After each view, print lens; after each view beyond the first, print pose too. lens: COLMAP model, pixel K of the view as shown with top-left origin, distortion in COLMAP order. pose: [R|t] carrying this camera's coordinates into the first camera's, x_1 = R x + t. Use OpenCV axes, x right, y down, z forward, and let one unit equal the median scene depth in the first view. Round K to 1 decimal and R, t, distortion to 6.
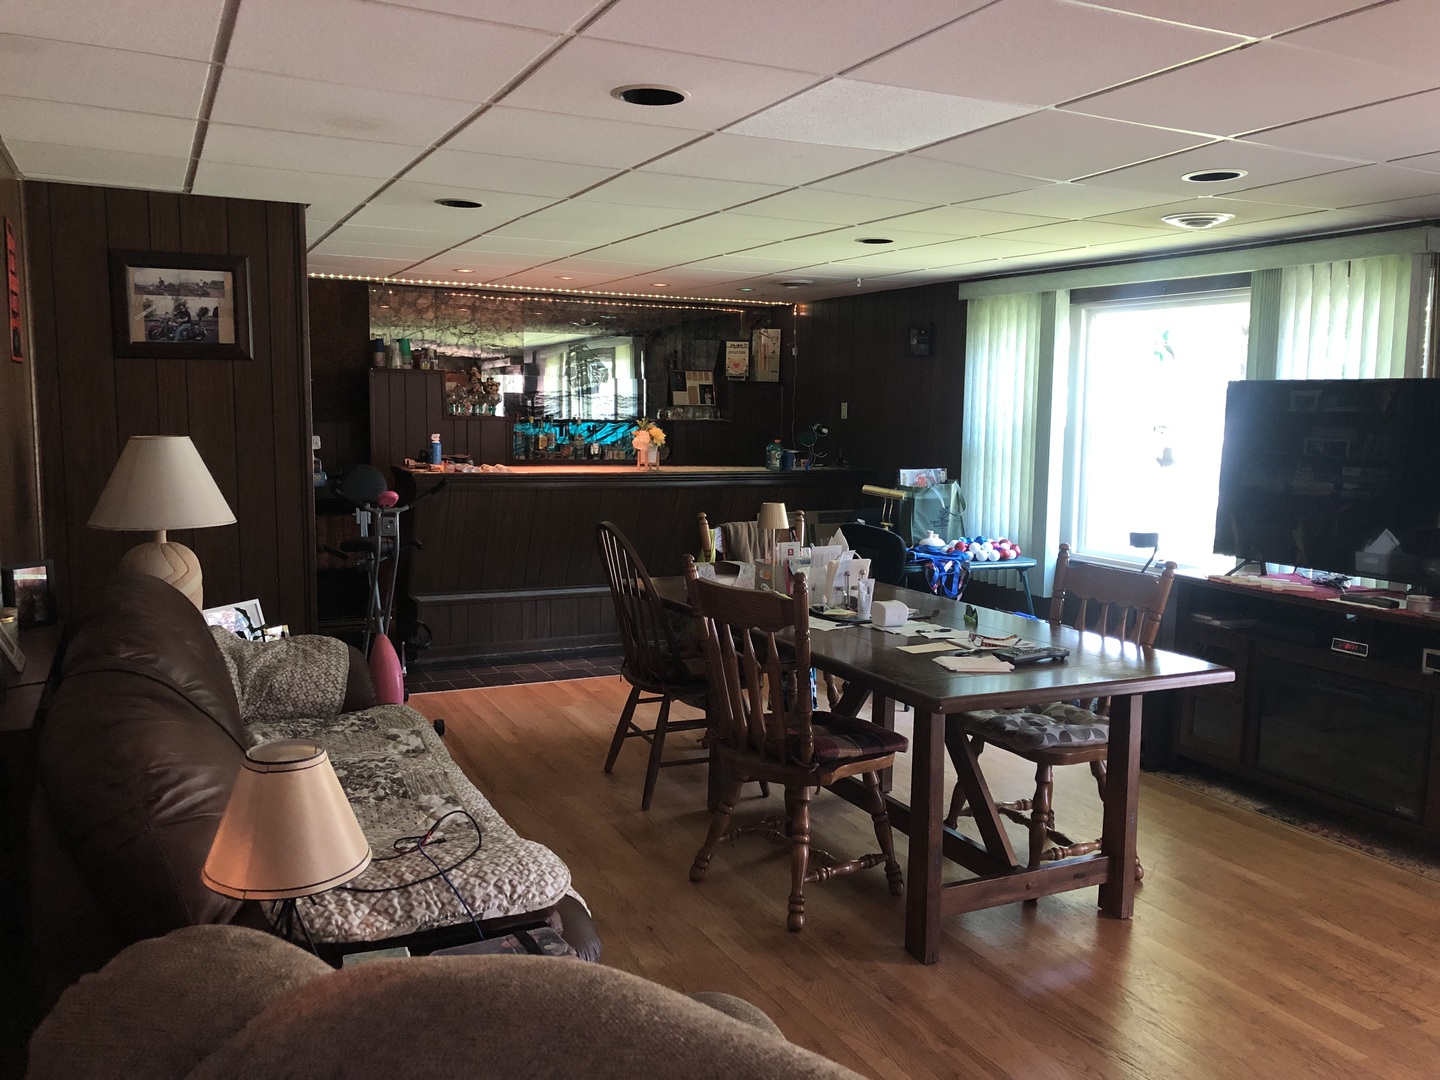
lens RADIAL K [[1172.0, 0, 728.1], [0, 1172.0, 546.2], [0, 0, 1]] dist [0.051192, -0.074388]
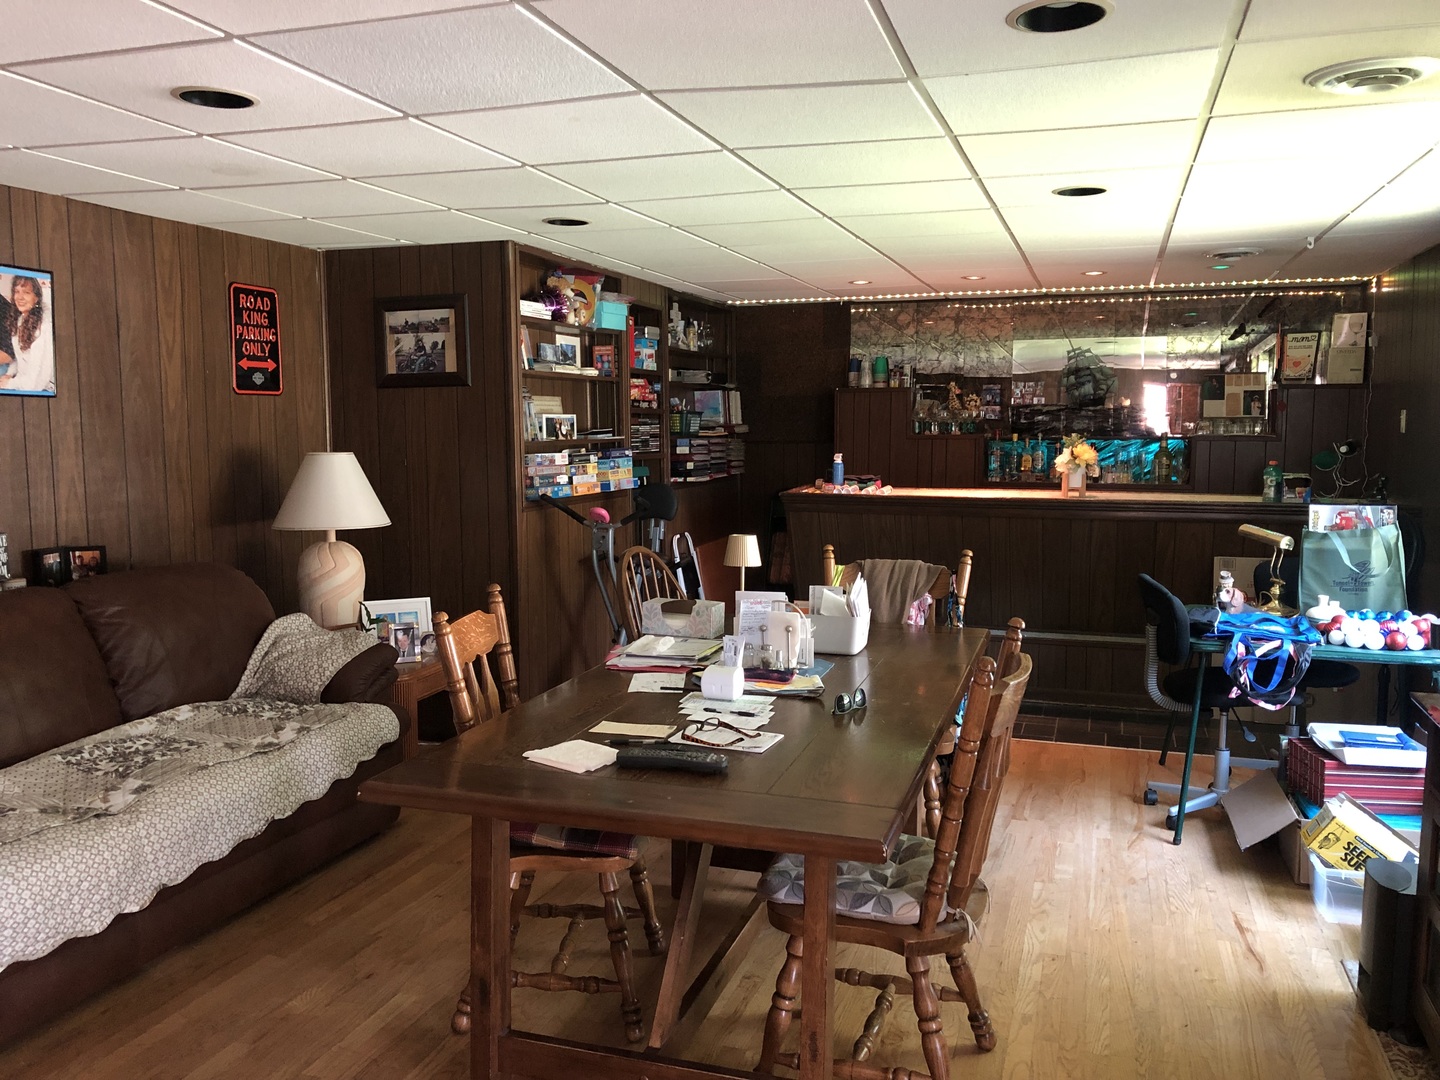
lens RADIAL K [[1172.0, 0, 720.6], [0, 1172.0, 537.6], [0, 0, 1]] dist [0.051192, -0.074388]
pose [[0.708727, 0.051699, -0.703586, 0.366477], [-0.070755, 0.997492, 0.002024, -0.021096], [0.701926, 0.048348, 0.710607, 0.247938]]
